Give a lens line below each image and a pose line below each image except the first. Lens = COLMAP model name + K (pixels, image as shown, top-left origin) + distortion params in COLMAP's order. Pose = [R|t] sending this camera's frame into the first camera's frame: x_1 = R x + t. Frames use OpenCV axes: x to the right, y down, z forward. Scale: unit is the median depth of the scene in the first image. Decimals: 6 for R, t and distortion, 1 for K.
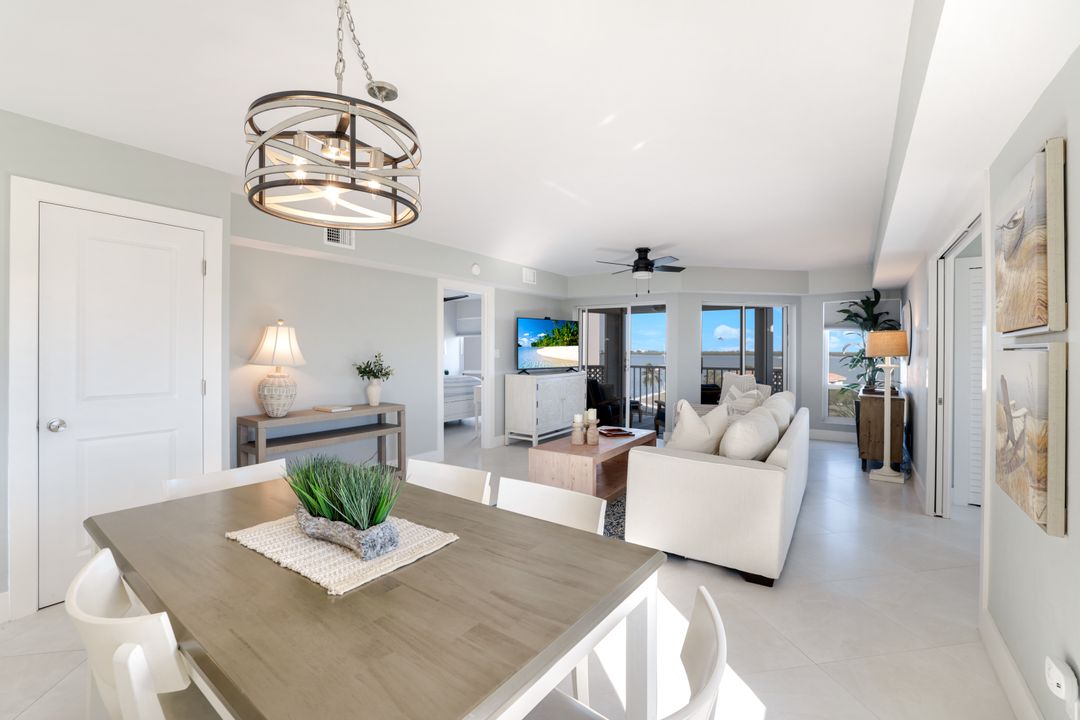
lens RADIAL K [[468.2, 0, 535.7], [0, 468.2, 352.3], [0, 0, 1]] dist [-0.000234, 0.000091]
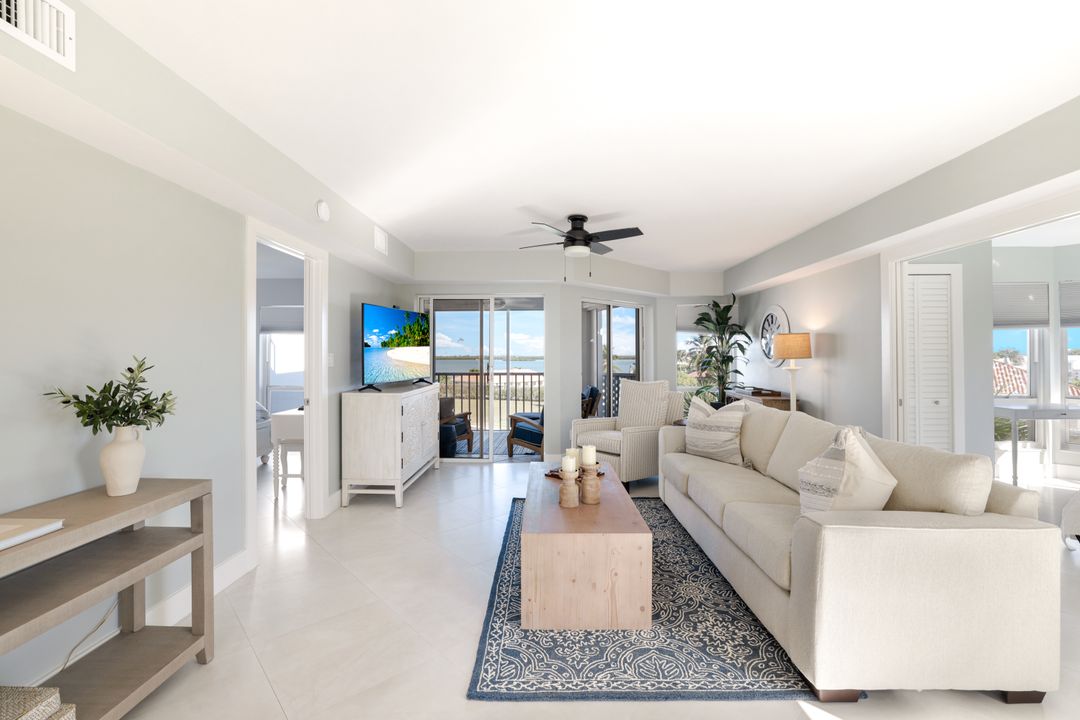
lens RADIAL K [[468.2, 0, 535.7], [0, 468.2, 352.3], [0, 0, 1]] dist [-0.000234, 0.000091]
pose [[0.844611, -0.002672, 0.535373, -0.213346], [0.009444, 0.999906, -0.009909, 0.001057], [-0.535297, 0.013425, 0.844557, 0.390969]]
